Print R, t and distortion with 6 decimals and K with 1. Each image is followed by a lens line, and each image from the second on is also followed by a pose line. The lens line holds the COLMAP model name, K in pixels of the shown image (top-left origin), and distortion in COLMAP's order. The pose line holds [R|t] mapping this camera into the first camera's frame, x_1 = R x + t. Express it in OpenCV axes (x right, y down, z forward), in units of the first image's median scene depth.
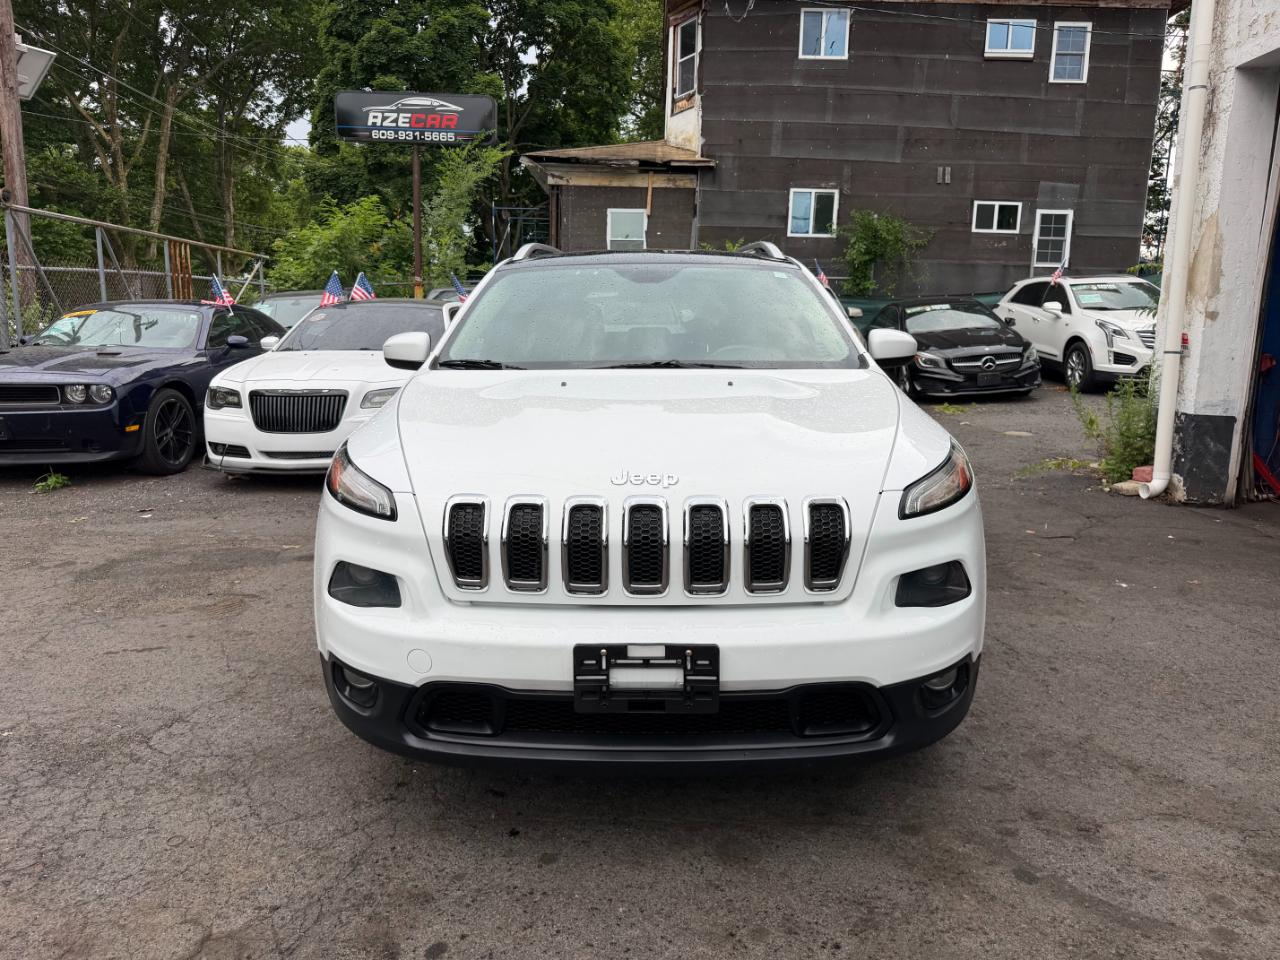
lens RADIAL K [[902.3, 0, 629.5], [0, 902.3, 481.5], [0, 0, 1]] dist [0.014465, -0.016188]
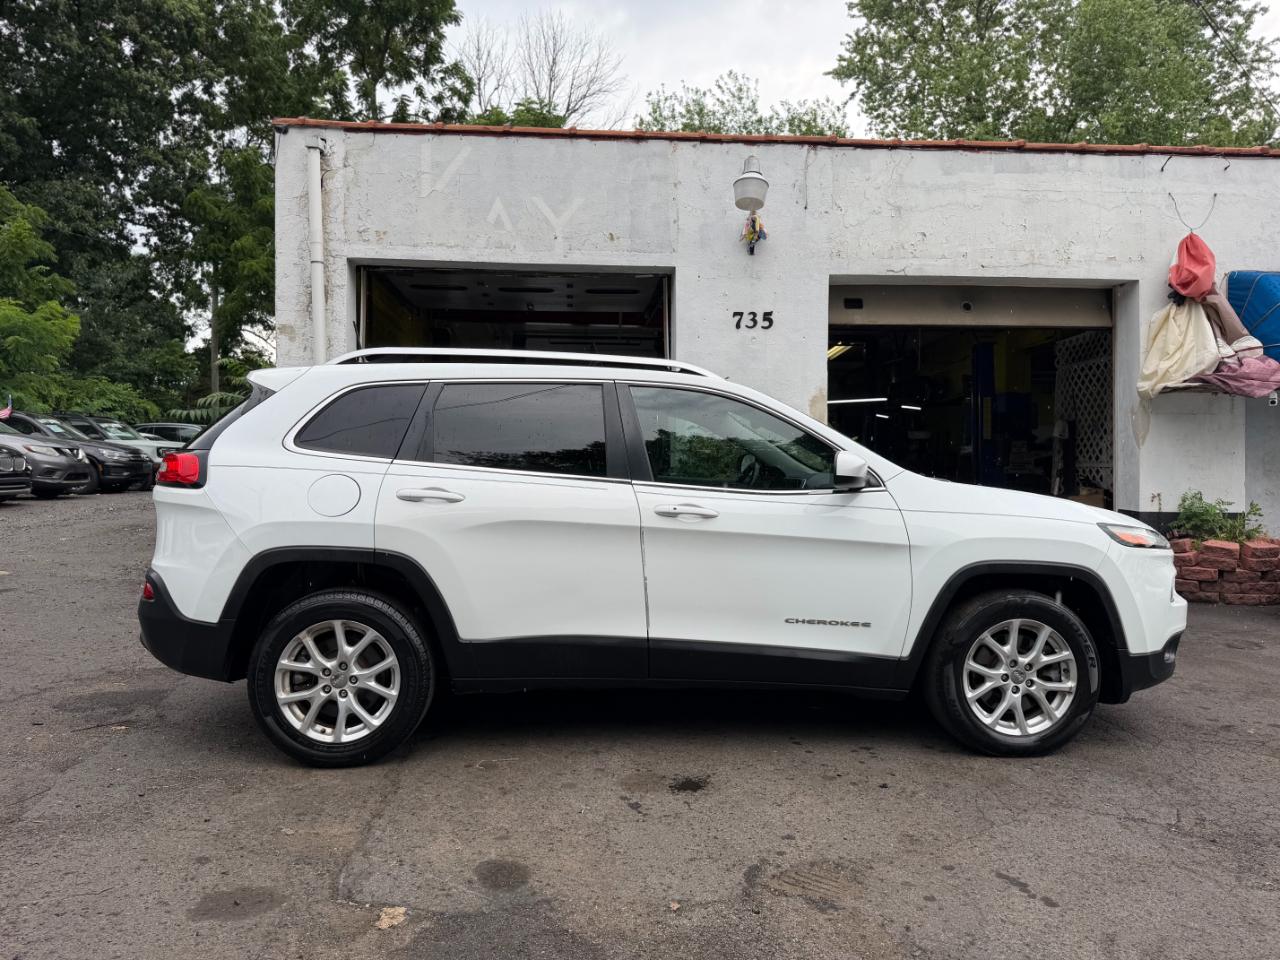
lens RADIAL K [[902.3, 0, 634.0], [0, 902.3, 503.9], [0, 0, 1]] dist [0.014465, -0.016188]
pose [[-0.086315, -0.045129, 0.995245, -0.366058], [0.157554, 0.985784, 0.058365, -0.060834], [-0.983731, 0.161843, -0.077978, 0.394572]]
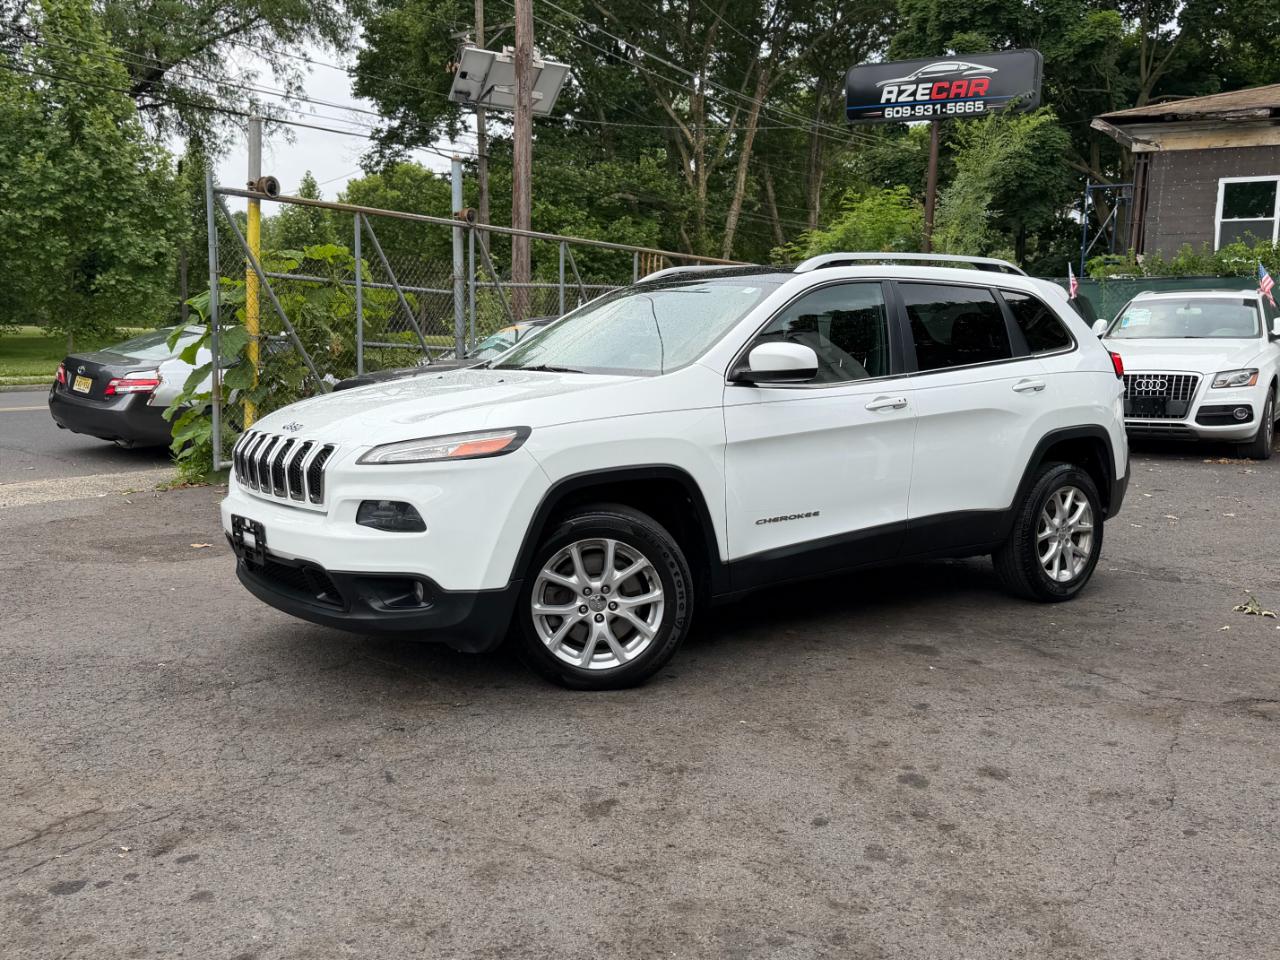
lens RADIAL K [[1158.9, 0, 641.0], [0, 1158.9, 510.5], [0, 0, 1]] dist [0.026105, 0.000000]
pose [[0.836945, 0.084695, -0.540694, 0.166190], [-0.100860, 0.994901, -0.000280, 0.001467], [0.537913, 0.054769, 0.841219, 0.002492]]
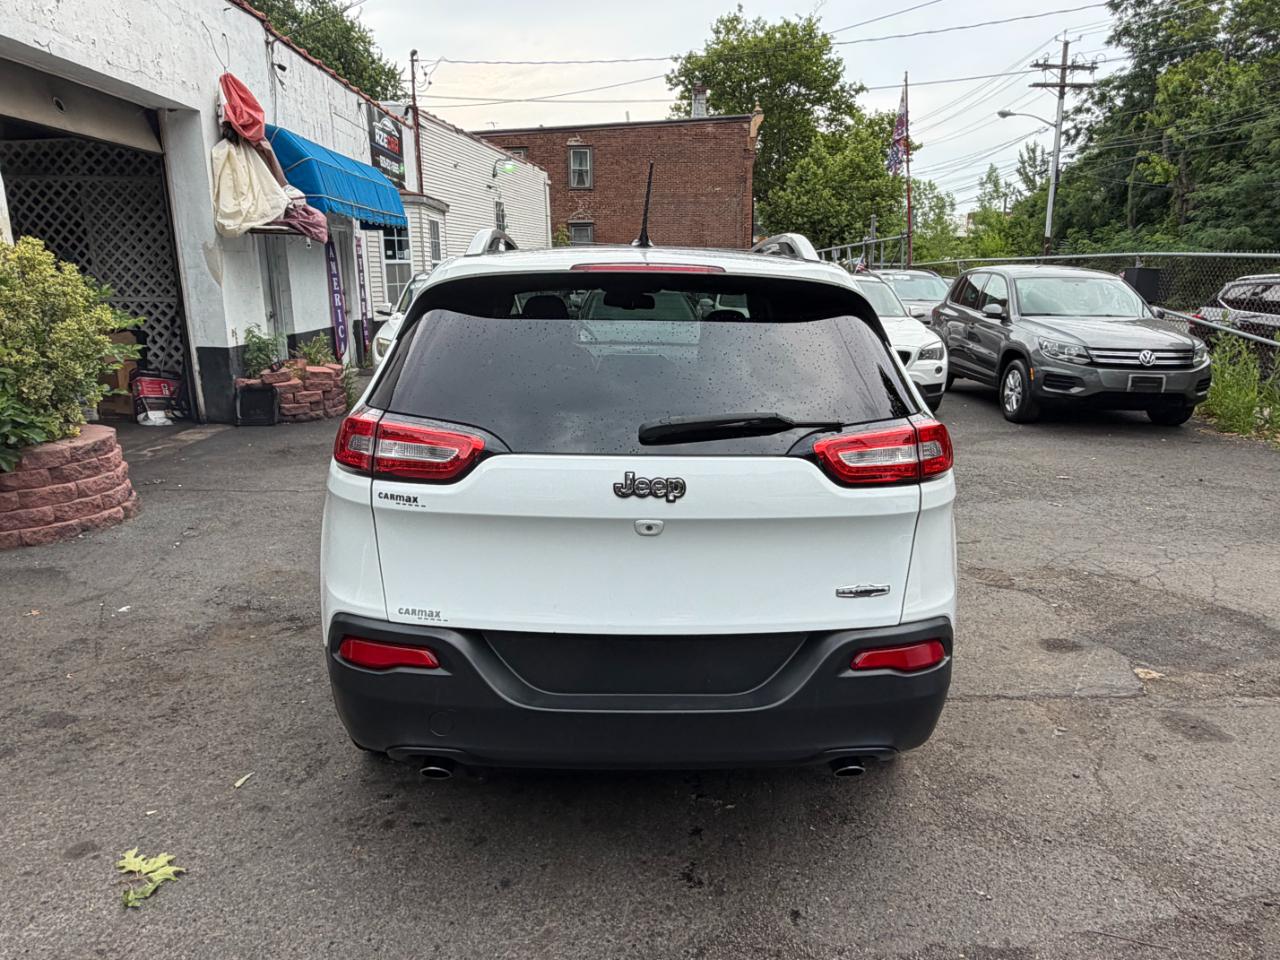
lens RADIAL K [[879.2, 0, 637.1], [0, 879.2, 491.8], [0, 0, 1]] dist [-0.002328, 0.003695]
pose [[-0.998758, 0.001326, -0.049808, 0.022359], [-0.018758, 0.916095, 0.400522, -0.141451], [0.046160, 0.400959, -0.914932, 0.688034]]
